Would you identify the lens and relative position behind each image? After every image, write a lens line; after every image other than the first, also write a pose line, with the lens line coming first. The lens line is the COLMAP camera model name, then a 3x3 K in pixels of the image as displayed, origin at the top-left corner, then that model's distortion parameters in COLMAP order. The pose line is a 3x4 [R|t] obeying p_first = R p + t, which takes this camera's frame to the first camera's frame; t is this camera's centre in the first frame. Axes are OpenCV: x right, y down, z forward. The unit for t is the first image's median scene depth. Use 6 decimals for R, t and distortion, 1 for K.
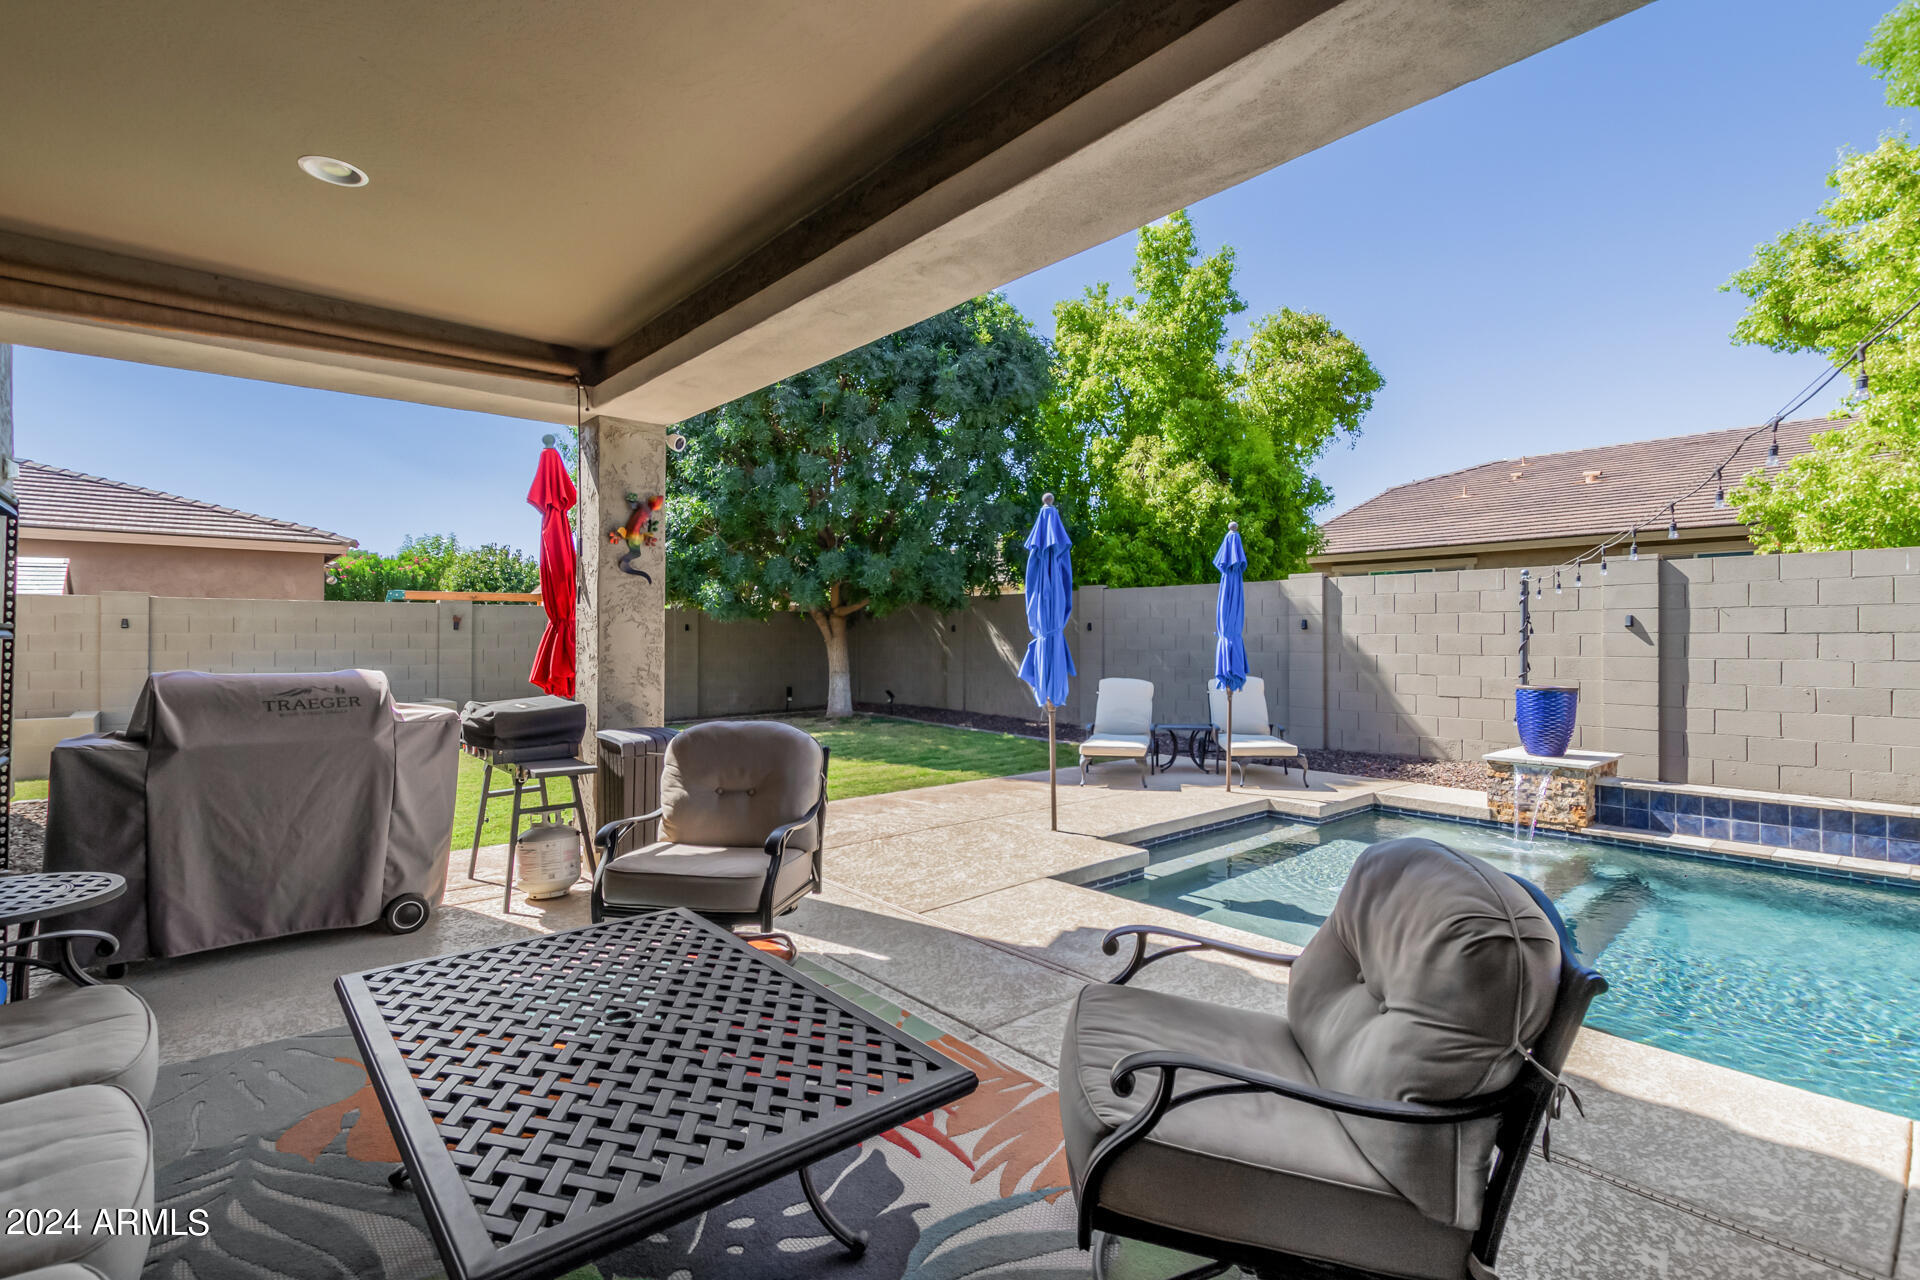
lens RADIAL K [[907.6, 0, 952.7], [0, 907.6, 636.8], [0, 0, 1]] dist [0.007630, -0.002291]
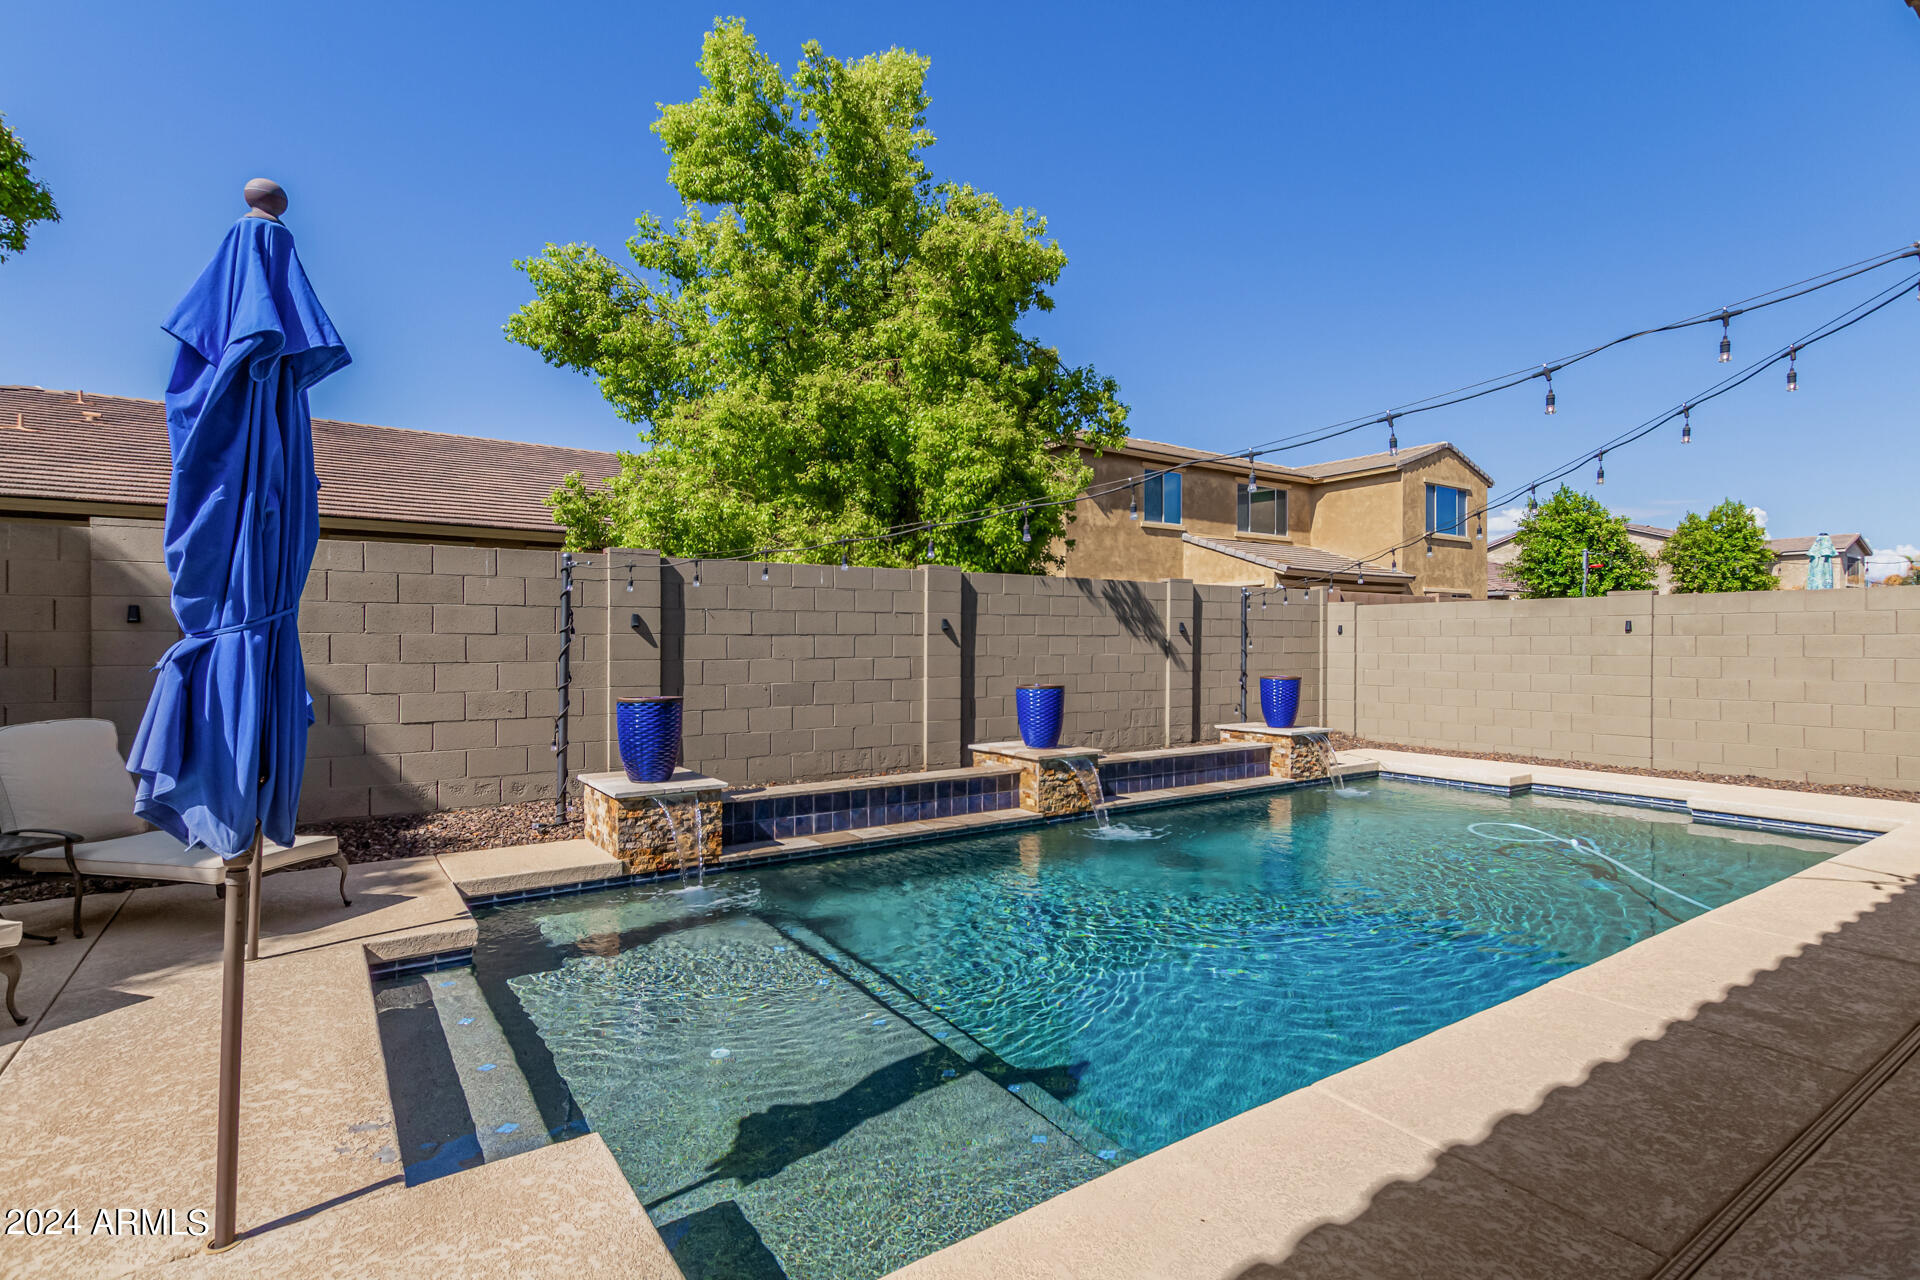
lens RADIAL K [[907.6, 0, 956.3], [0, 907.6, 639.7], [0, 0, 1]] dist [0.007630, -0.002291]
pose [[0.130911, 0.004673, 0.991383, -0.128925], [0.000526, 0.999988, -0.004783, 0.007346], [-0.991394, 0.001147, 0.130907, 0.629787]]
